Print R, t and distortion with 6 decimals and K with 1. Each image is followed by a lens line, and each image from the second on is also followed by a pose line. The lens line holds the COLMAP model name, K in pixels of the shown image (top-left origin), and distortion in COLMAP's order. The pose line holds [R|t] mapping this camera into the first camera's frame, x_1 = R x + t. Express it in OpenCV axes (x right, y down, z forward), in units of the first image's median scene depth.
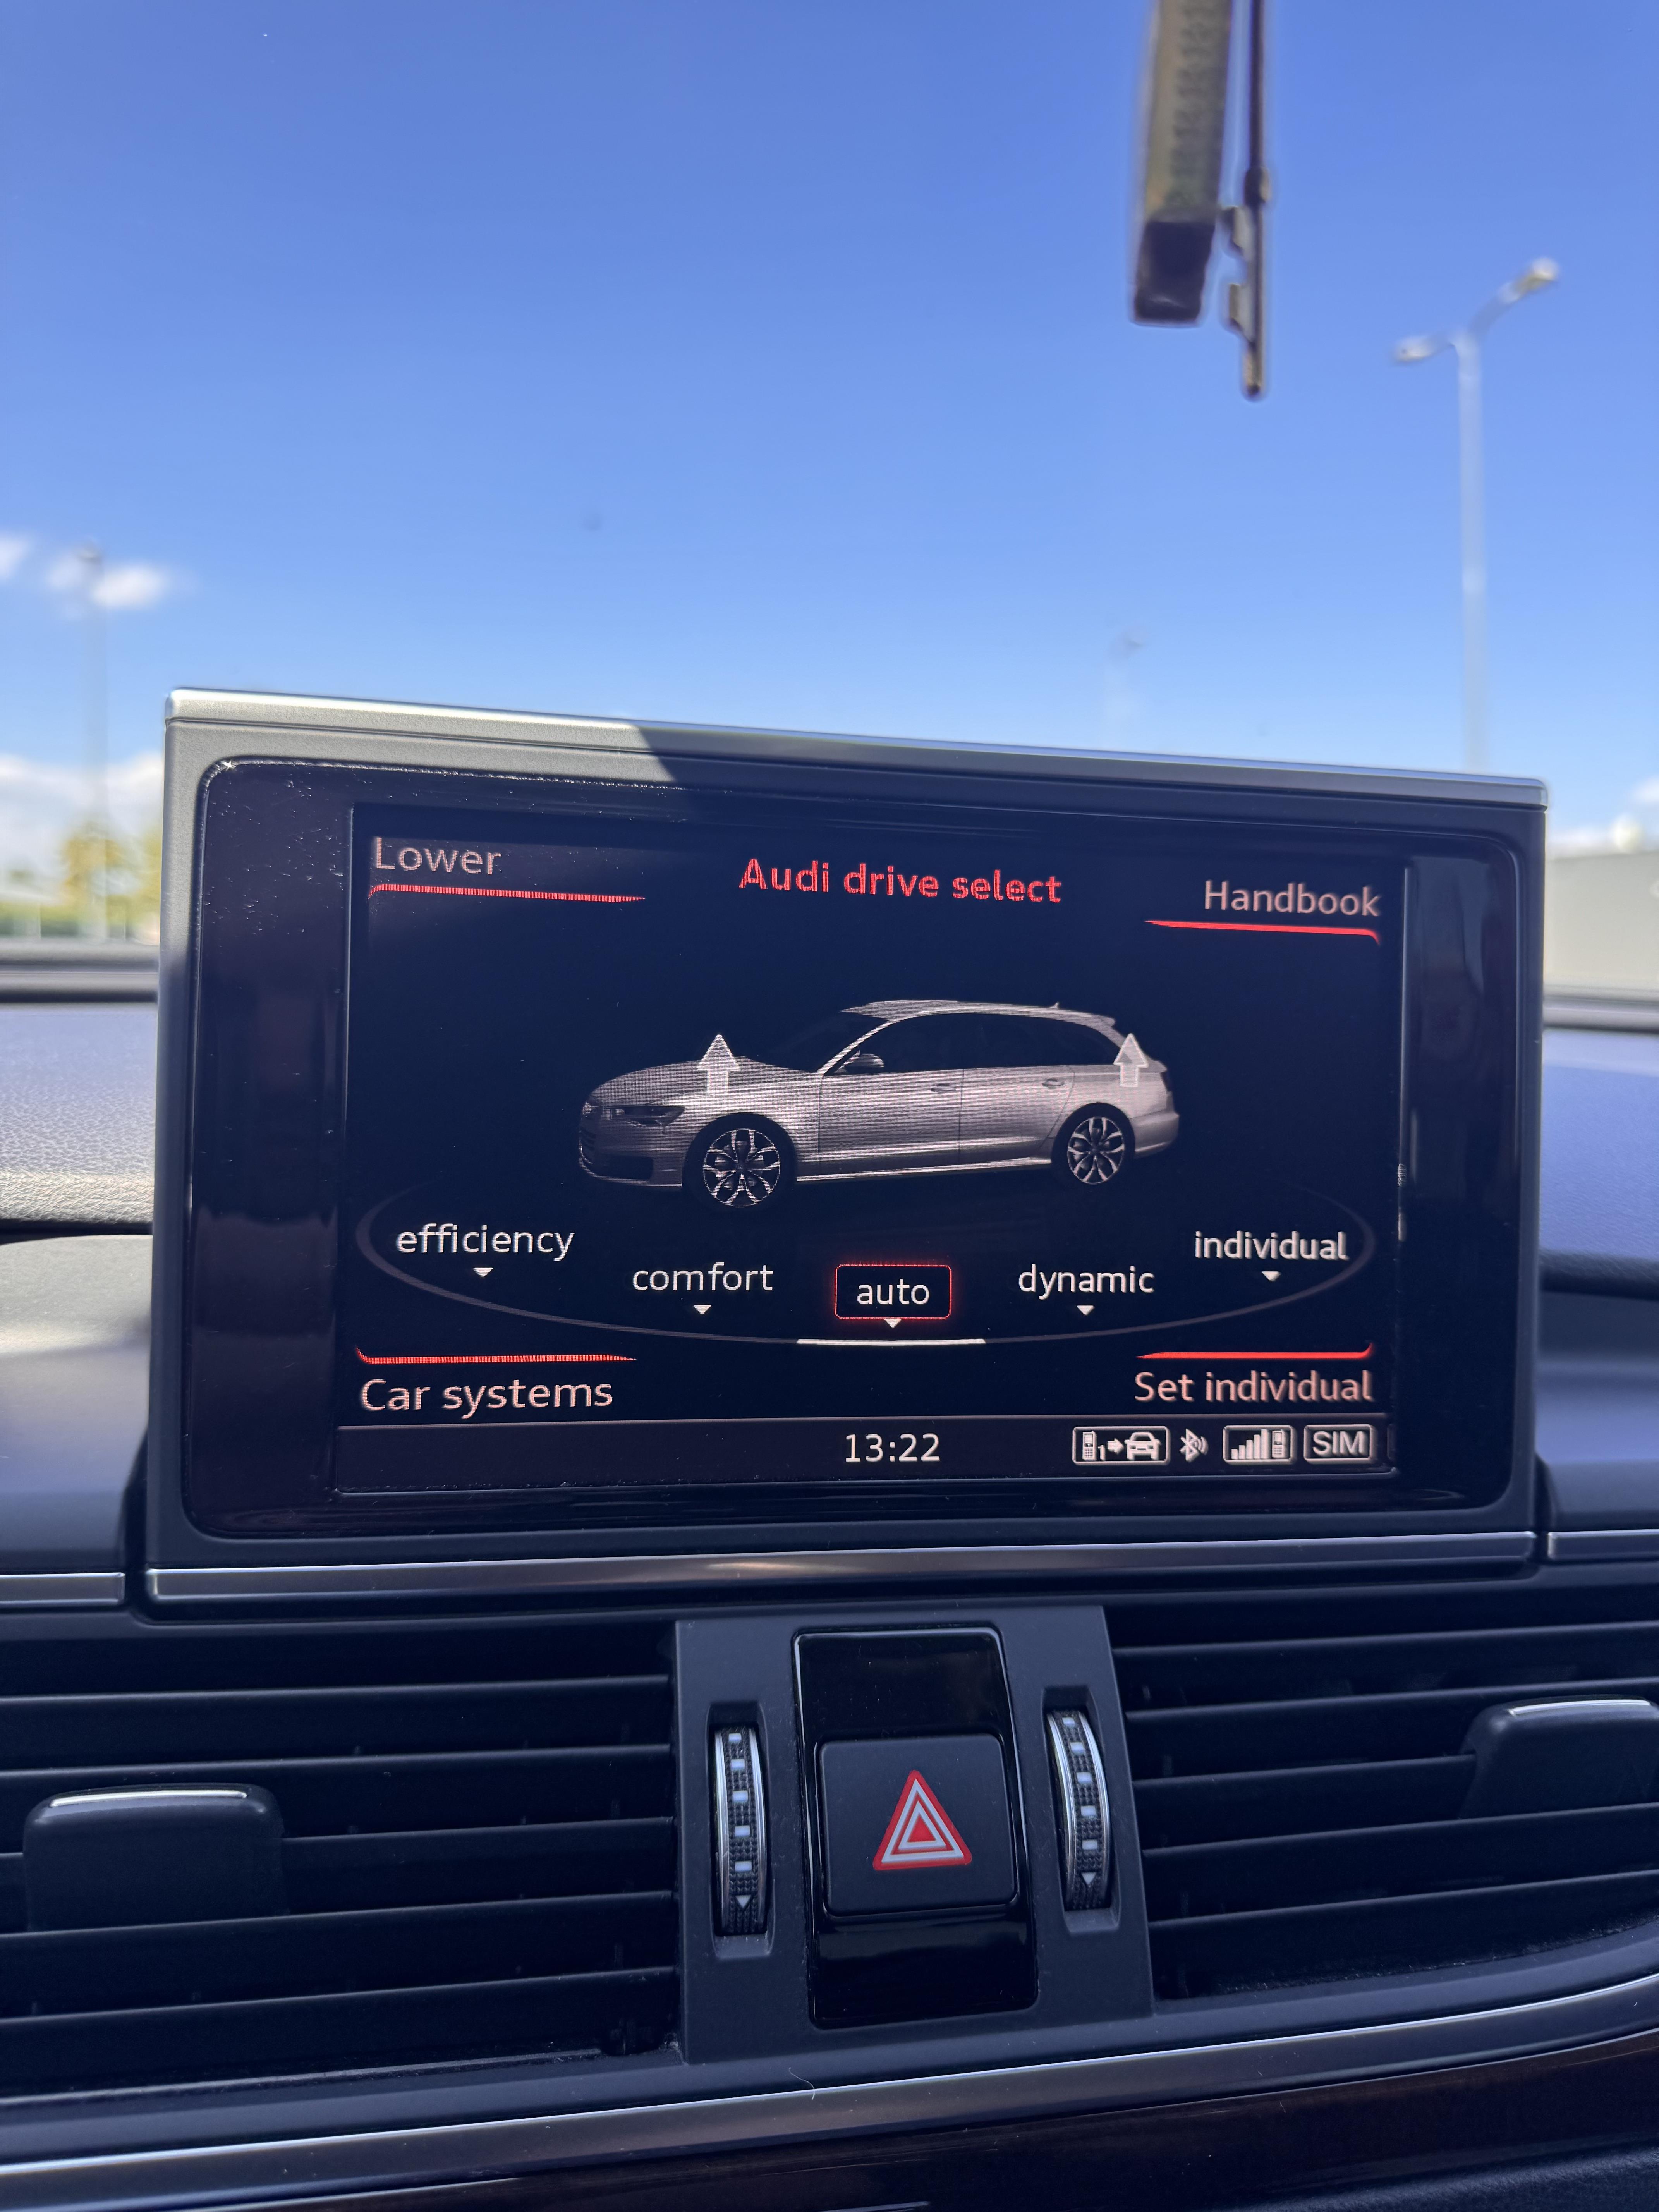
lens RADIAL K [[1621.8, 0, 825.7], [0, 1621.8, 1067.3], [0, 0, 1]] dist [0.030481, -0.064275]
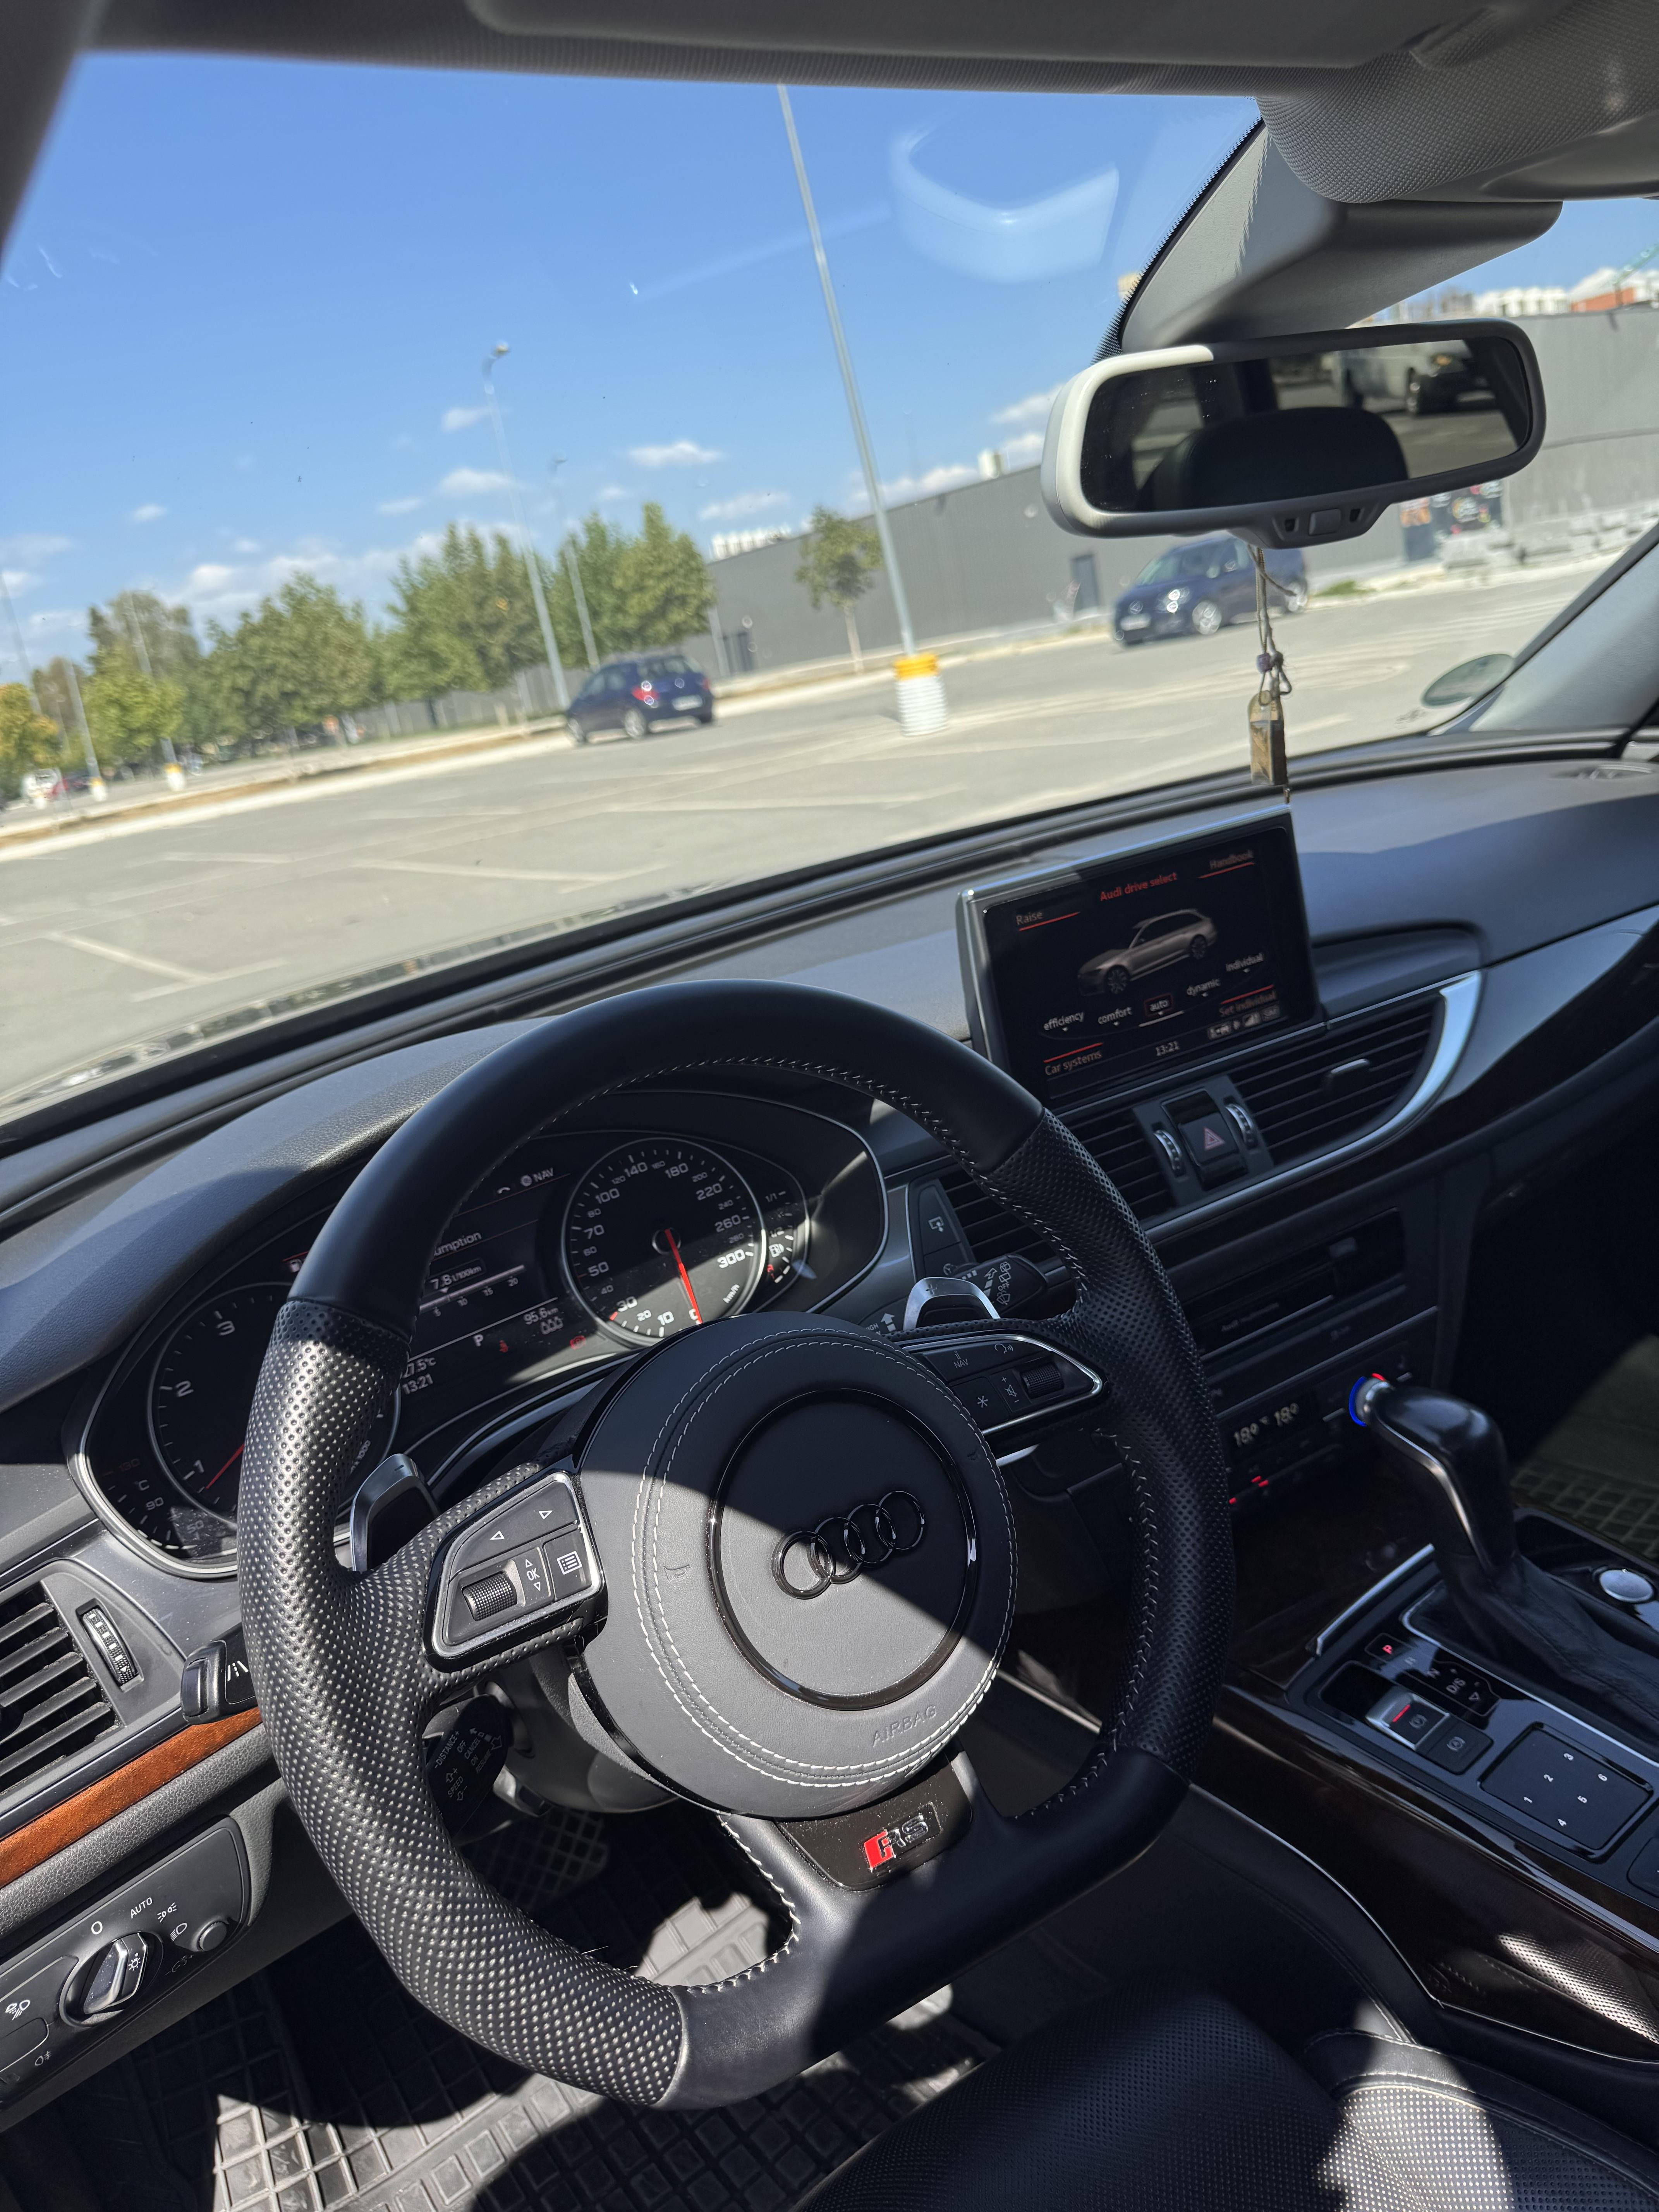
lens RADIAL K [[1621.8, 0, 806.9], [0, 1621.8, 1074.3], [0, 0, 1]] dist [0.030481, -0.064275]
pose [[0.923281, -0.276220, 0.266937, -1.623904], [0.226593, 0.952776, 0.202171, -0.591083], [-0.310175, -0.126175, 0.942269, -2.046951]]
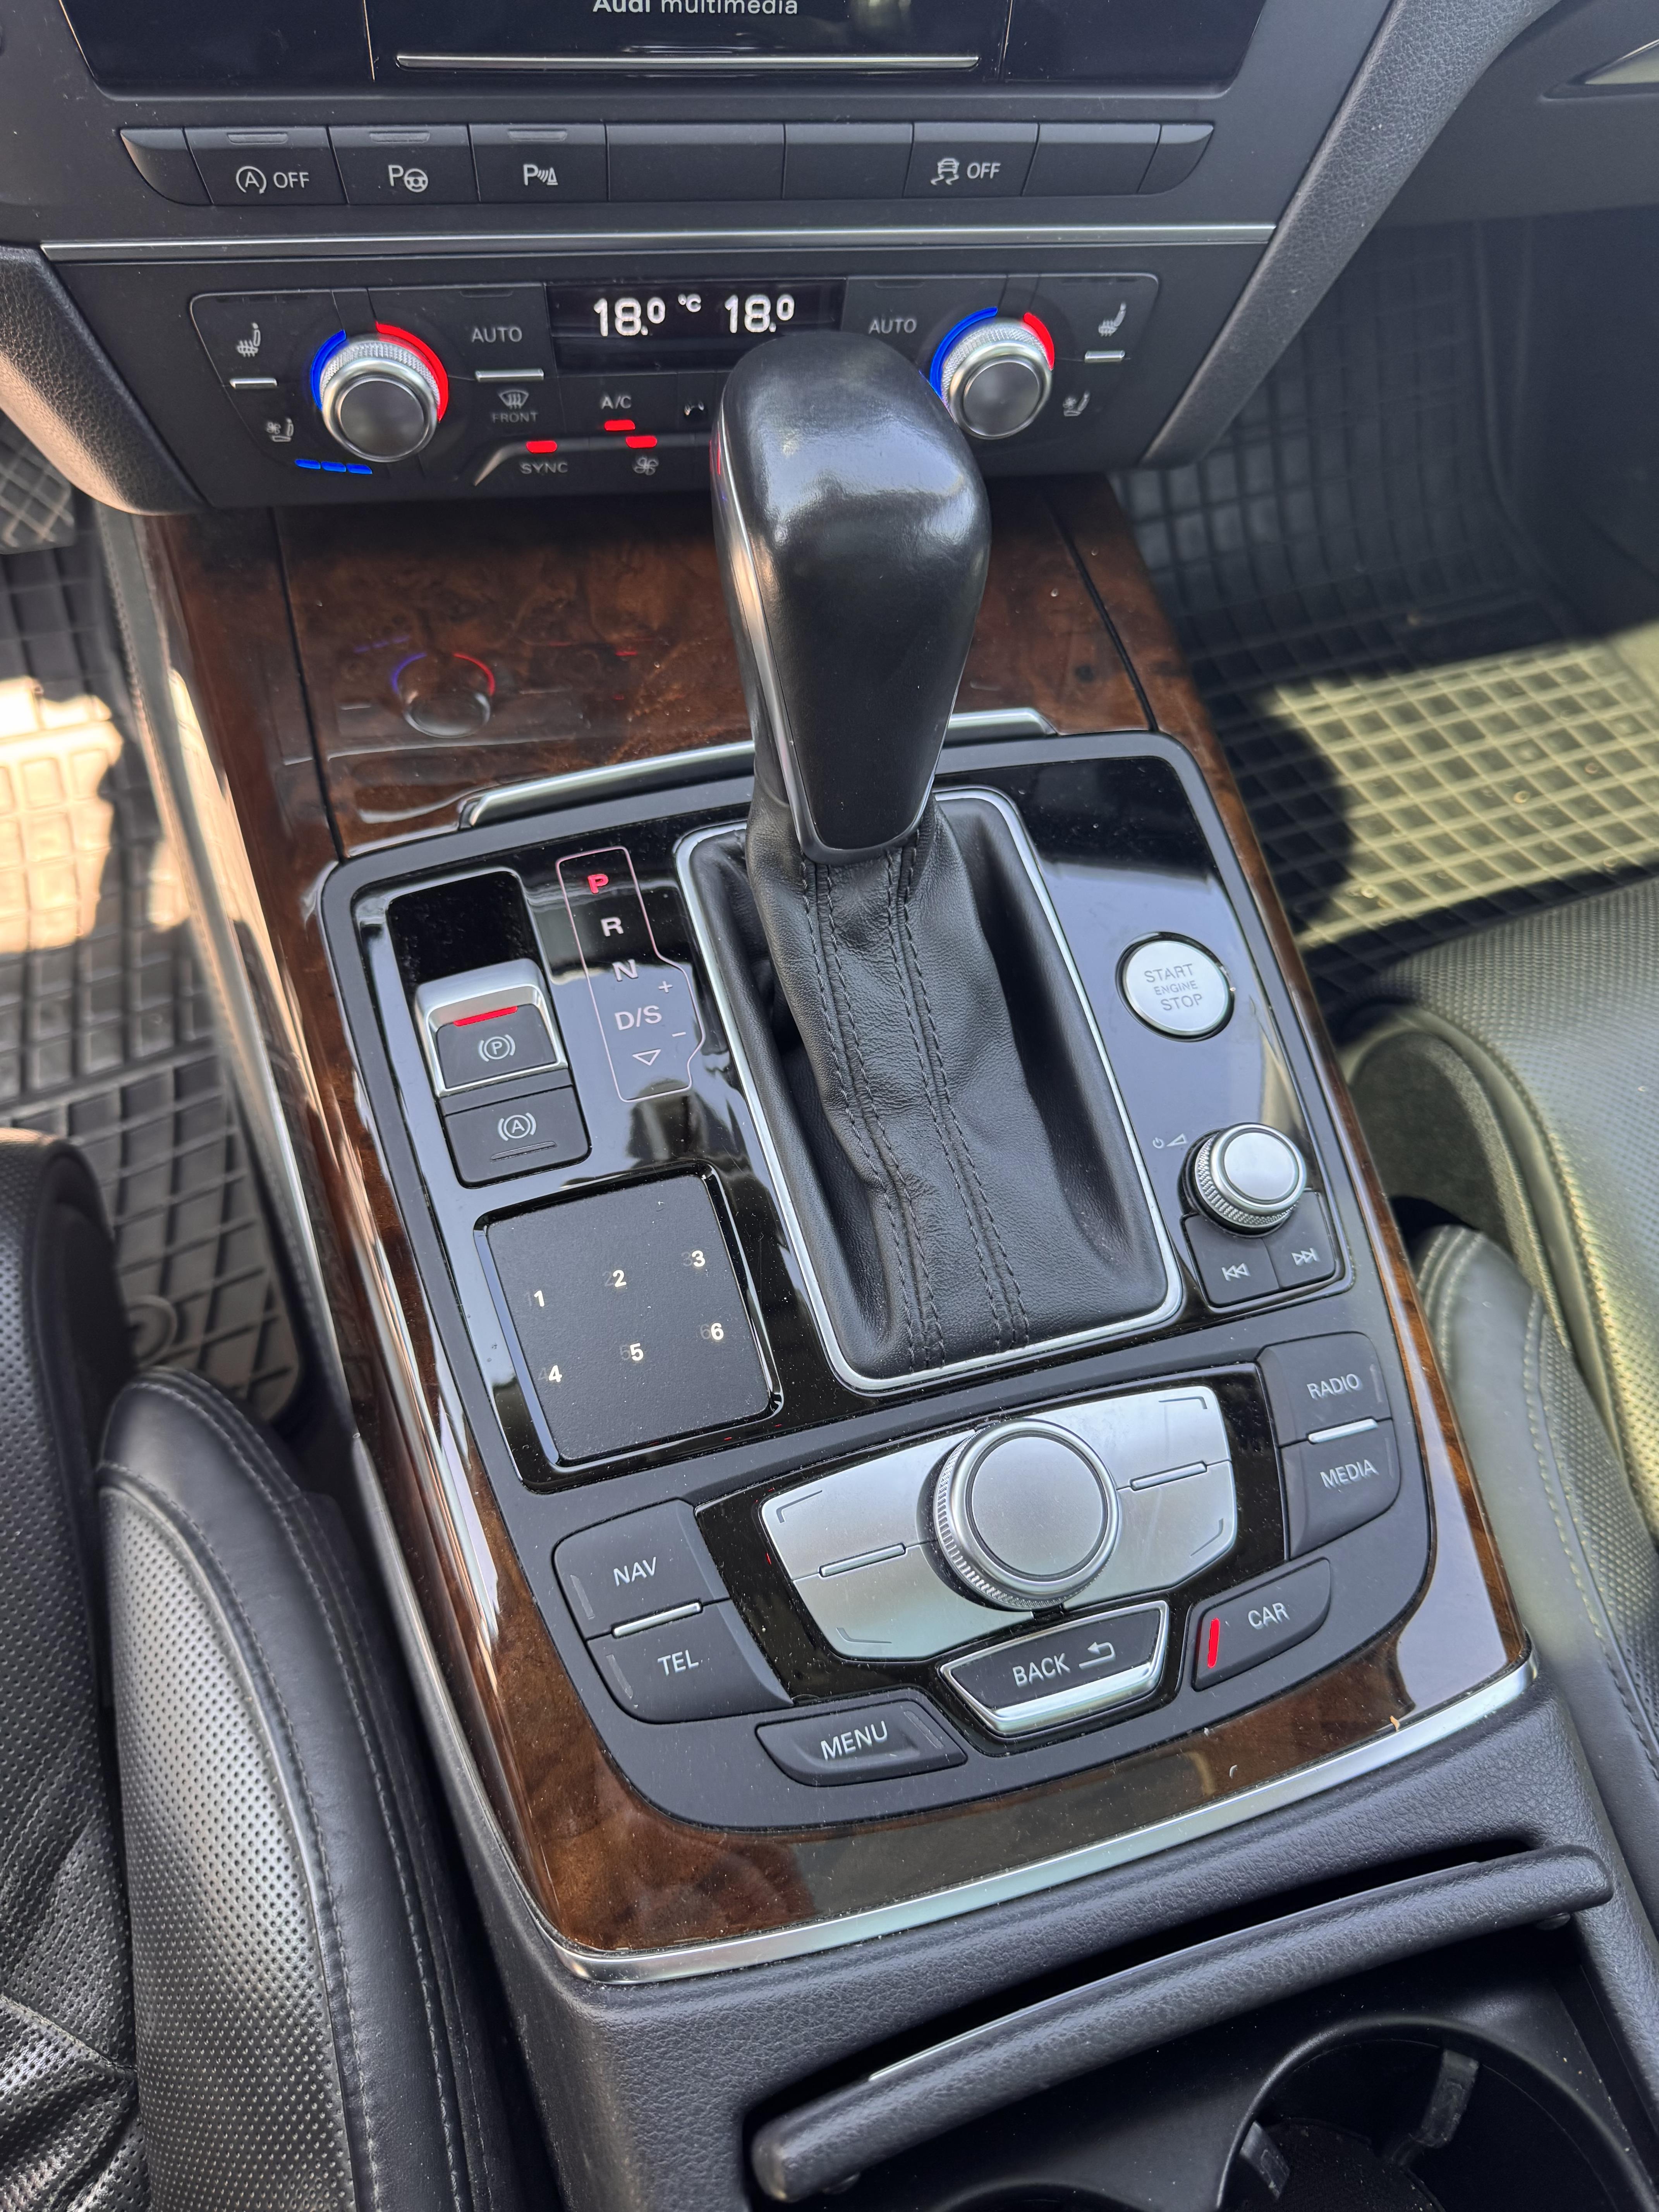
lens RADIAL K [[1621.8, 0, 802.6], [0, 1621.8, 1096.9], [0, 0, 1]] dist [0.030481, -0.064275]
pose [[0.998577, 0.037000, 0.038404, 0.122031], [-0.053053, 0.616305, 0.785719, 0.354303], [0.005404, -0.786638, 0.617391, -0.581135]]
